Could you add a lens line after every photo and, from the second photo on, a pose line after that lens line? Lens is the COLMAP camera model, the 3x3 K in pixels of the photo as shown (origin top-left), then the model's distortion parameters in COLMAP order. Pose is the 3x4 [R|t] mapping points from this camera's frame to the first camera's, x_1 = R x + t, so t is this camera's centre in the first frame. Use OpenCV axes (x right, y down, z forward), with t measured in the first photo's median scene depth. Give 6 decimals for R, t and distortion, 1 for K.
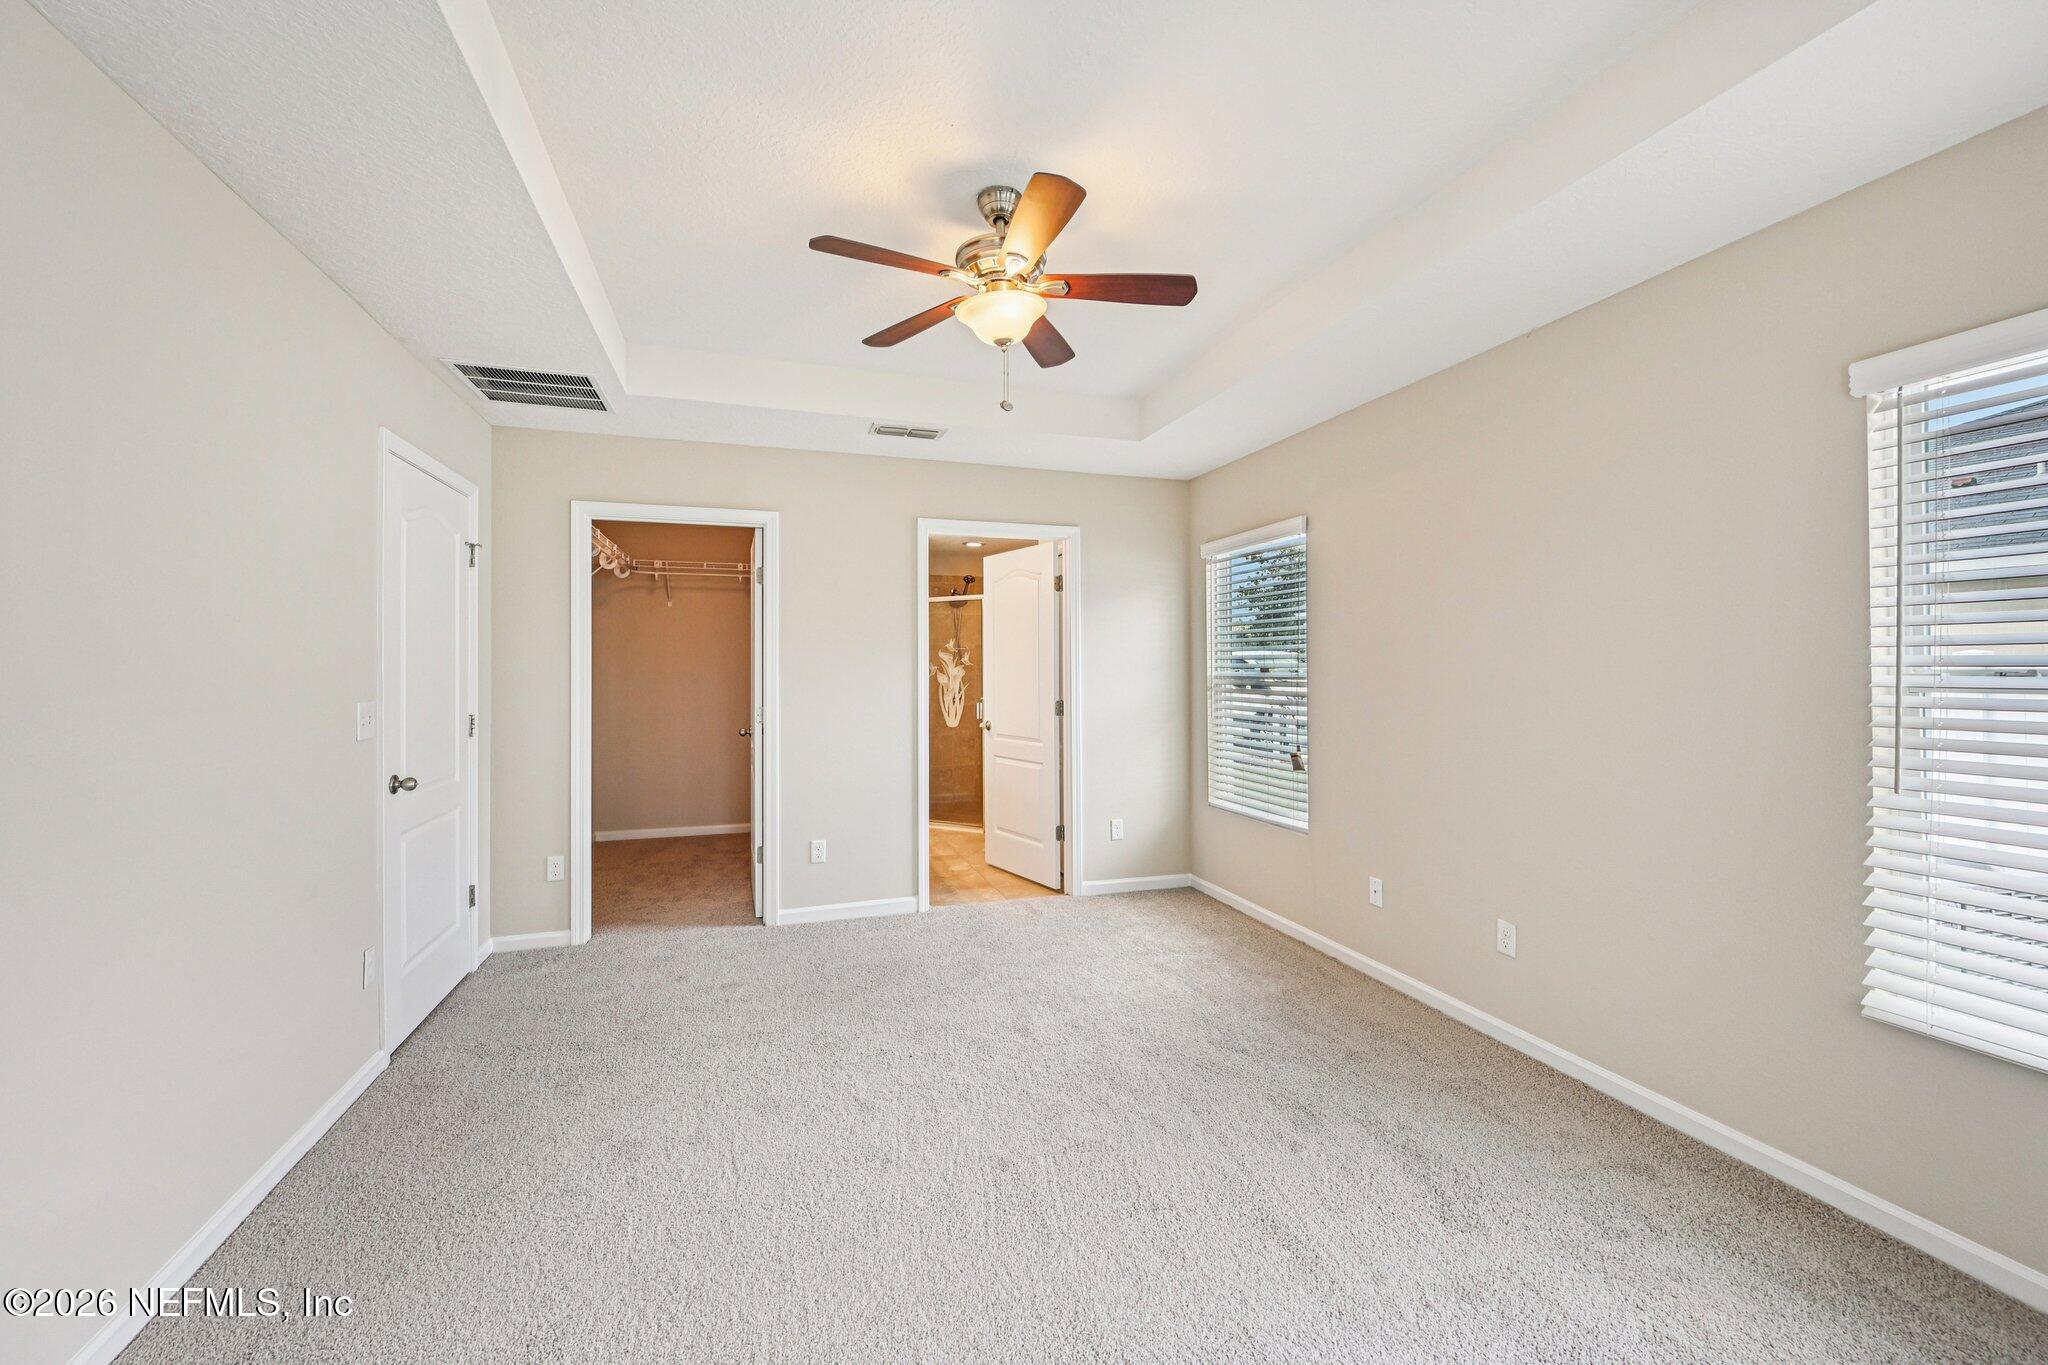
lens RADIAL K [[808.8, 0, 1024.9], [0, 808.8, 673.5], [0, 0, 1]] dist [-0.000789, 0.001180]
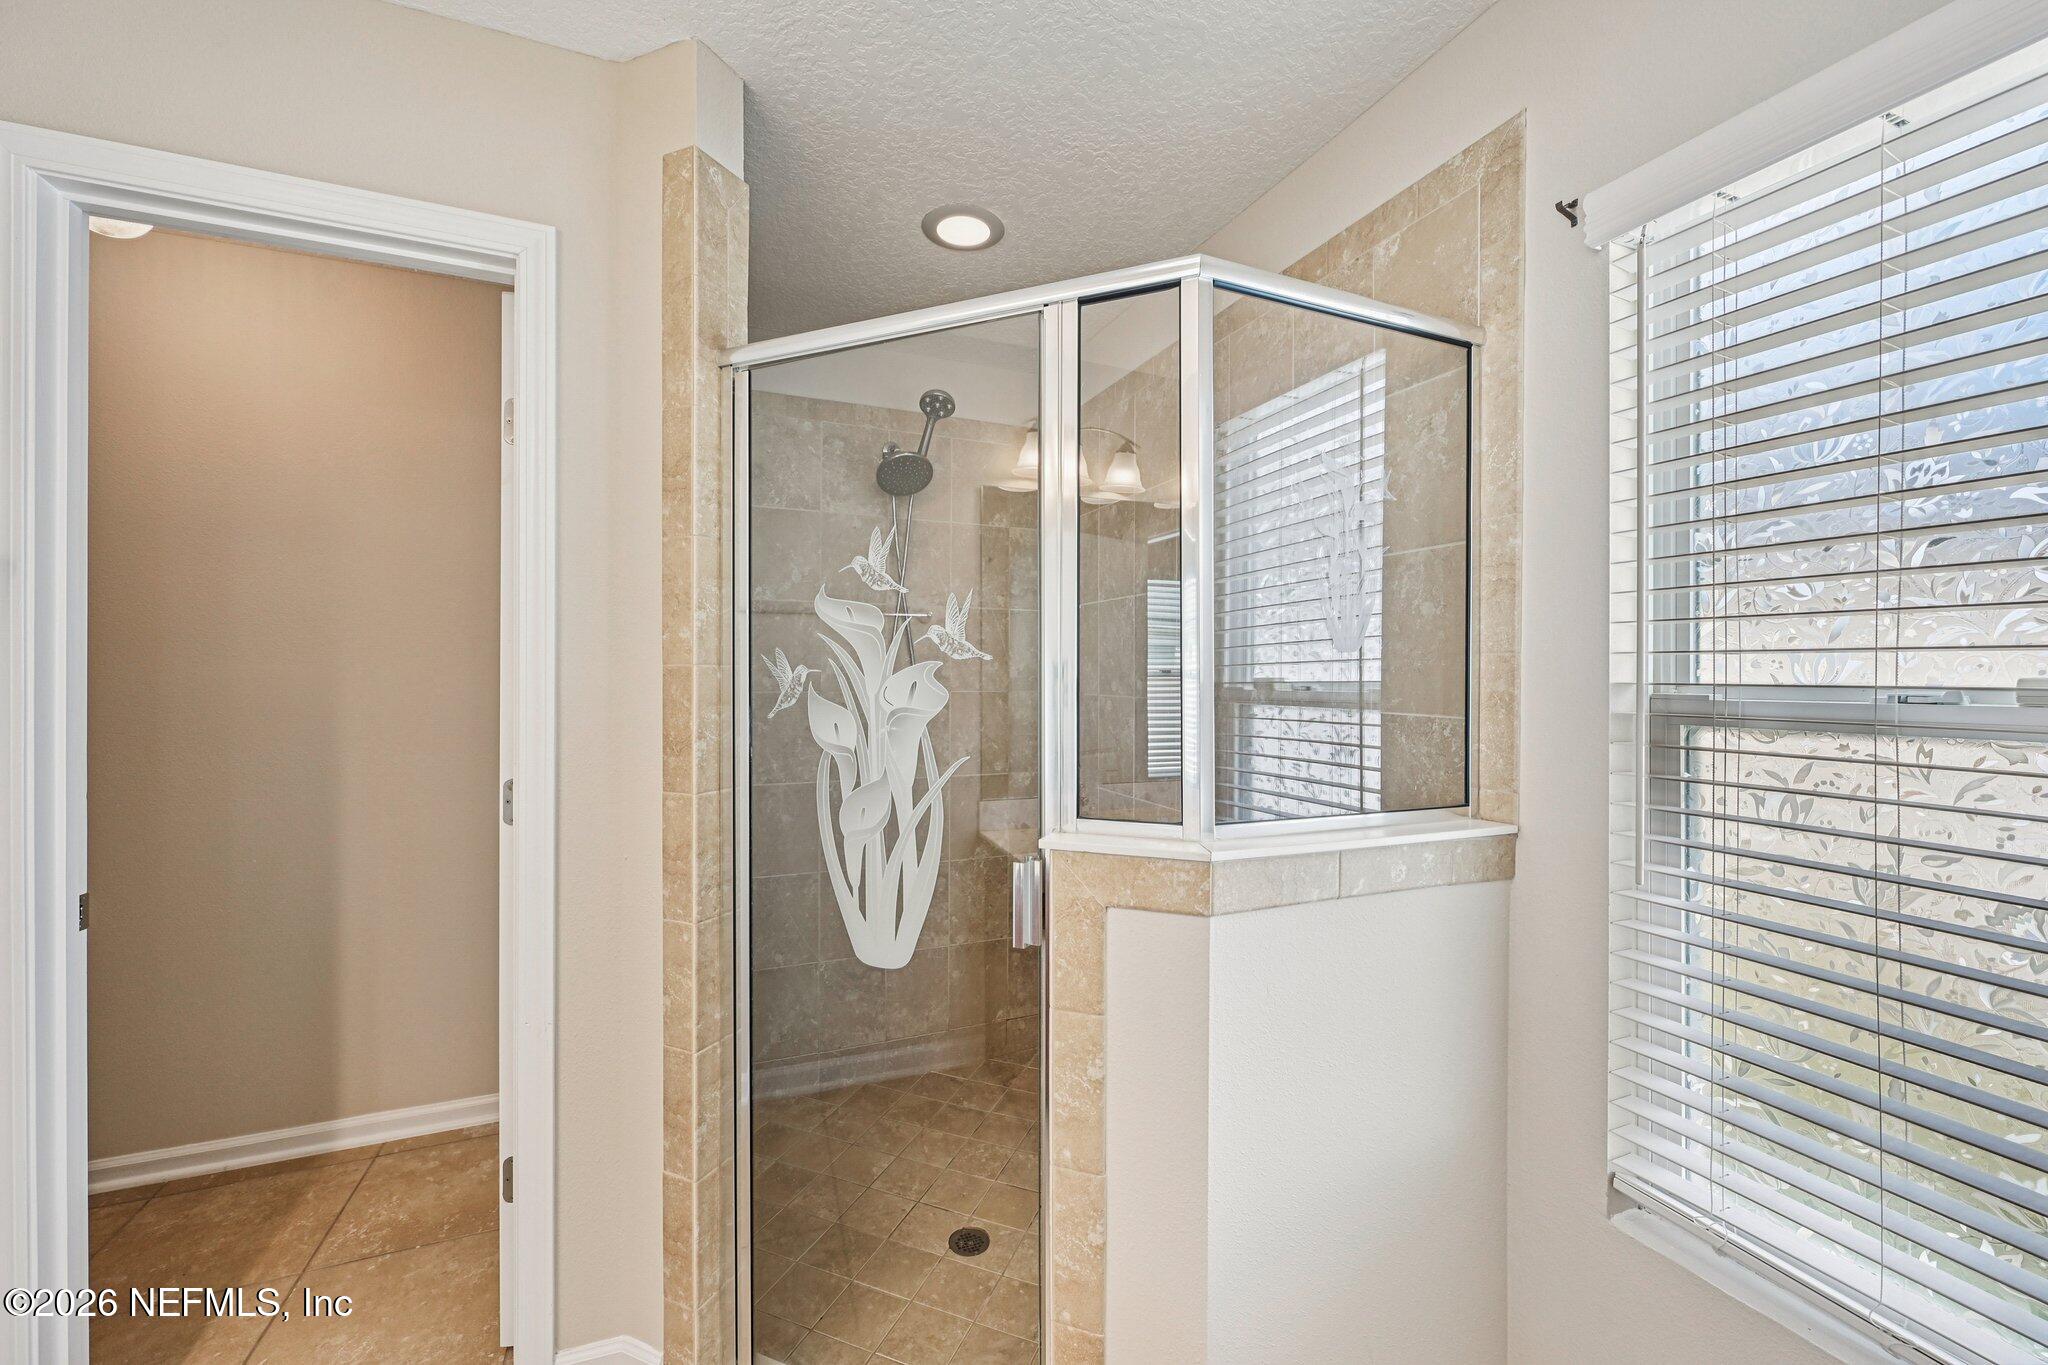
lens RADIAL K [[808.8, 0, 1020.8], [0, 808.8, 680.0], [0, 0, 1]] dist [-0.000789, 0.001180]
pose [[0.996142, -0.002337, 0.087729, -0.072945], [0.002309, 0.999997, 0.000420, -0.005295], [-0.087730, -0.000216, 0.996144, 0.796149]]
